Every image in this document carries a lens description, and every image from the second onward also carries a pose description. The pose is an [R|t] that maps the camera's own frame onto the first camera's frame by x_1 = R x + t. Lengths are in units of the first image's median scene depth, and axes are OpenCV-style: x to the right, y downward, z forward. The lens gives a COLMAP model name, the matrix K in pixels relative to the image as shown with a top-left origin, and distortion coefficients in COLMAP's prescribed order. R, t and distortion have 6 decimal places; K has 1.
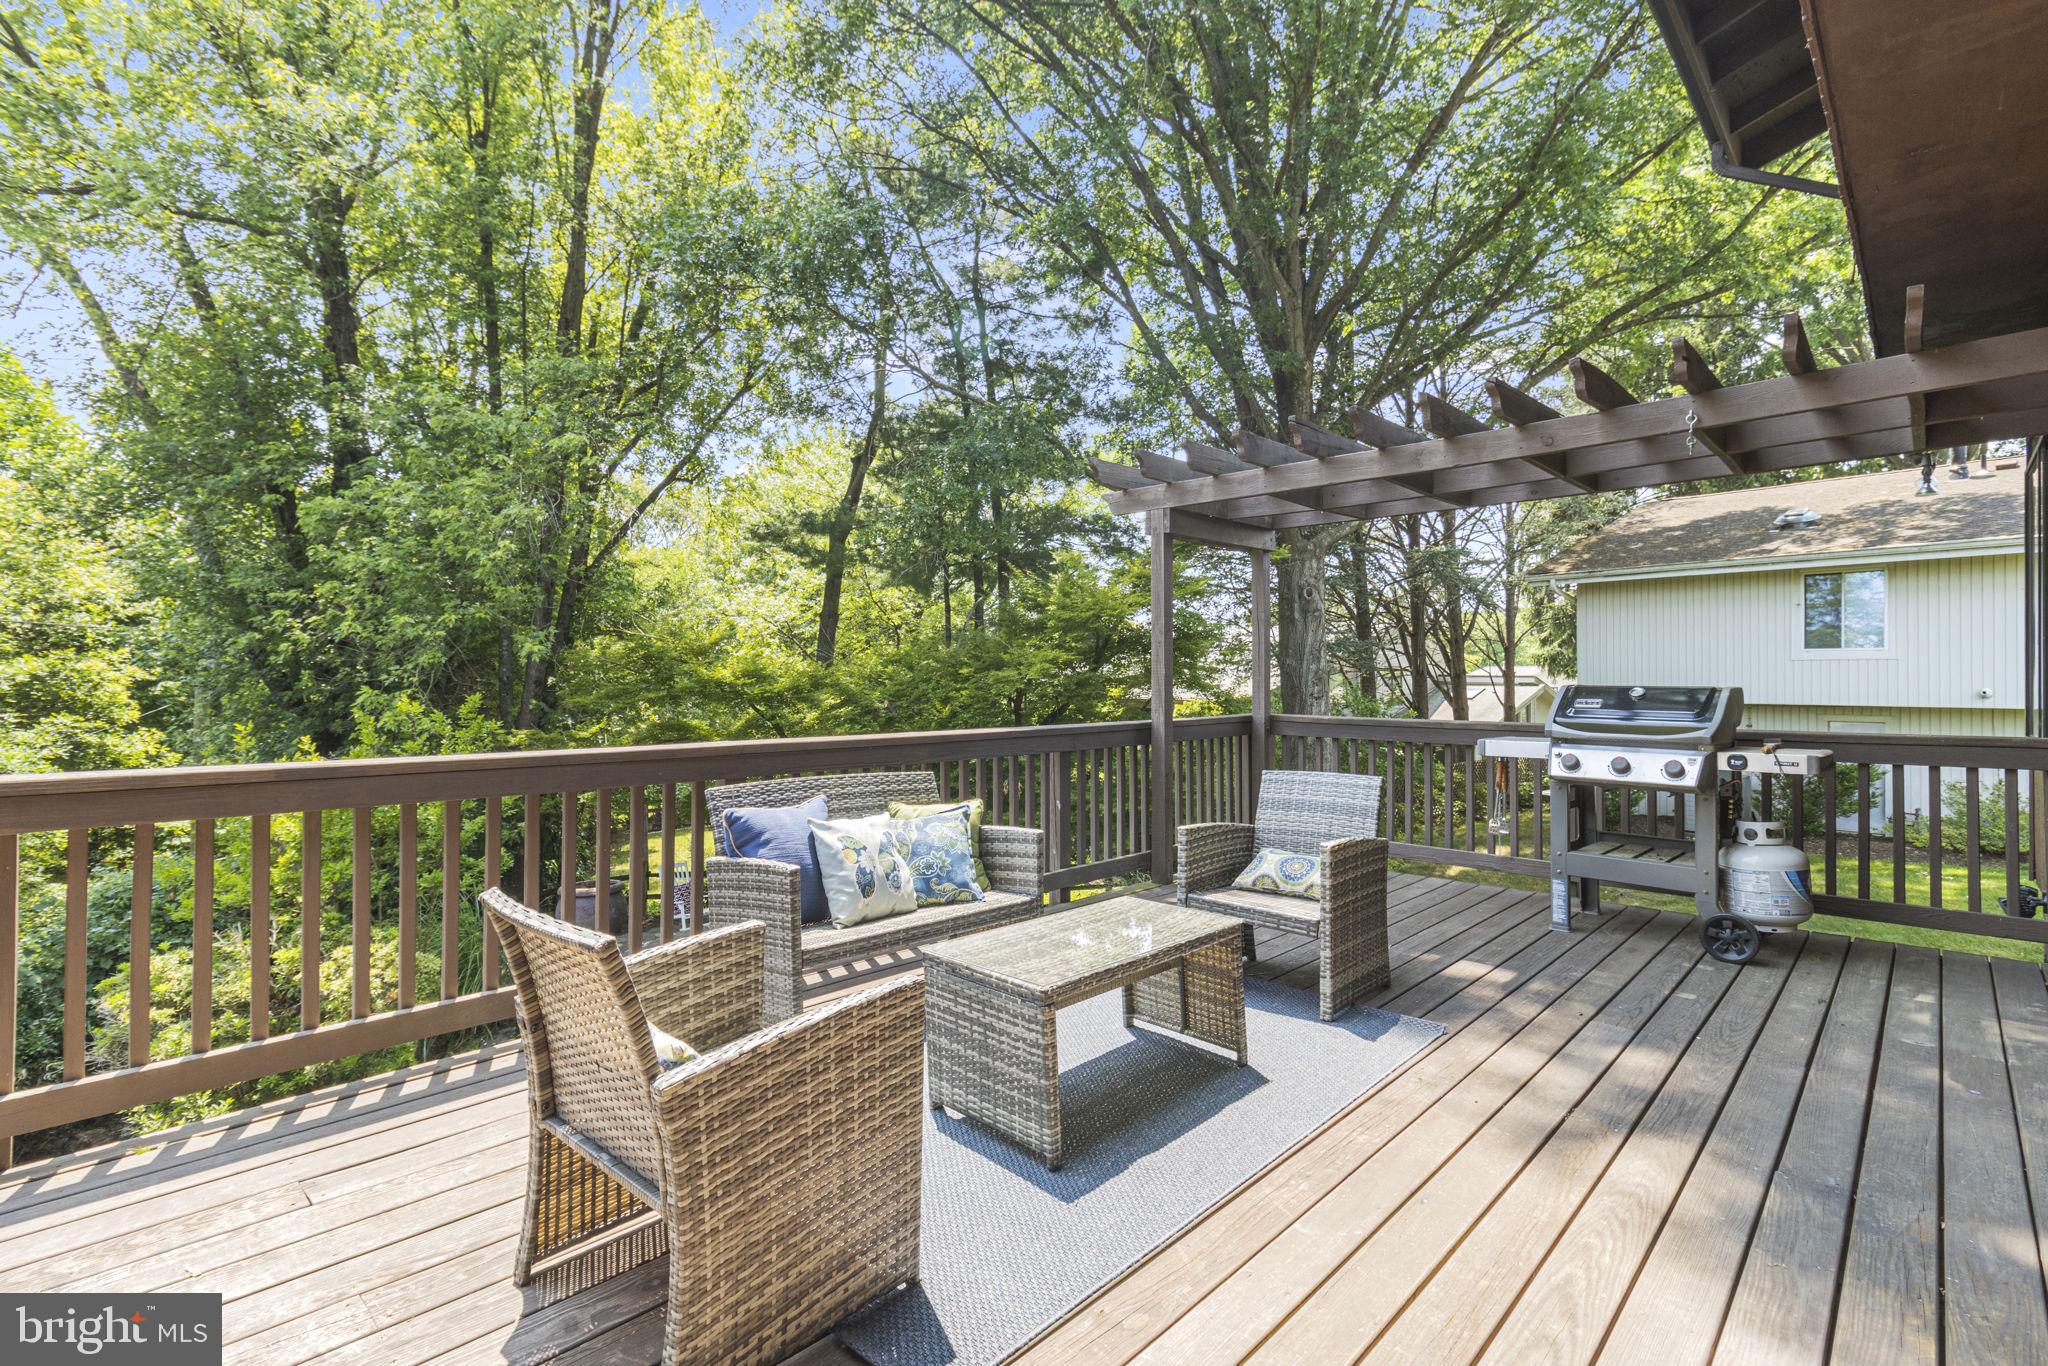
lens RADIAL K [[948.3, 0, 1019.2], [0, 948.3, 678.8], [0, 0, 1]] dist [-0.001408, 0.000094]
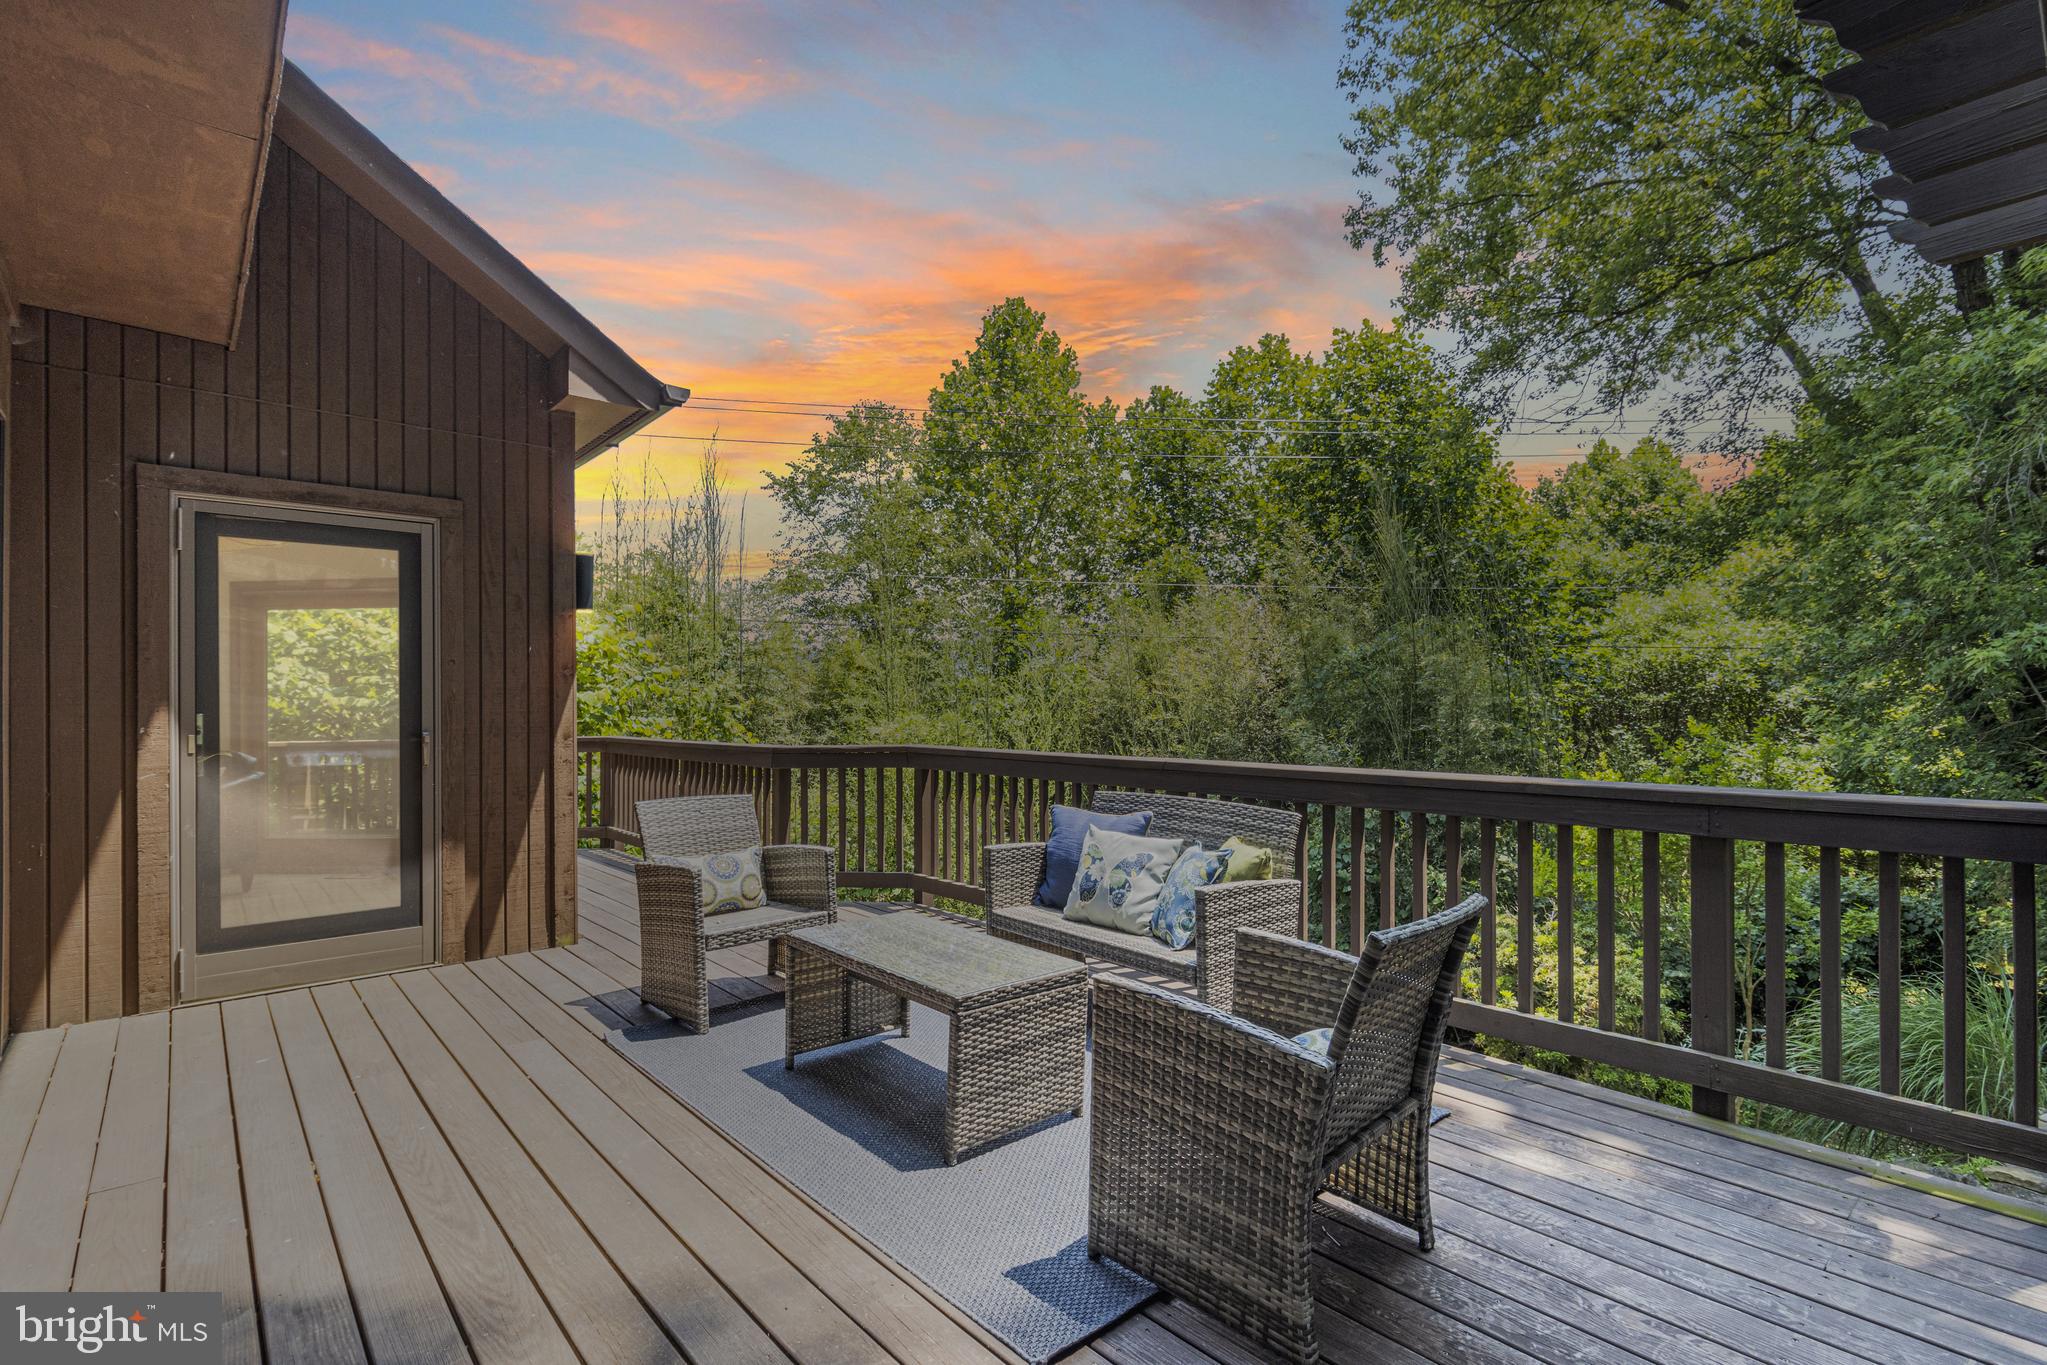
lens RADIAL K [[982.3, 0, 1019.3], [0, 982.3, 697.7], [0, 0, 1]] dist [-0.003752, -0.000211]
pose [[-0.094893, -0.007496, -0.995459, 1.197964], [0.004344, 0.999959, -0.007944, 0.002590], [0.995478, -0.005078, -0.094857, 1.250567]]
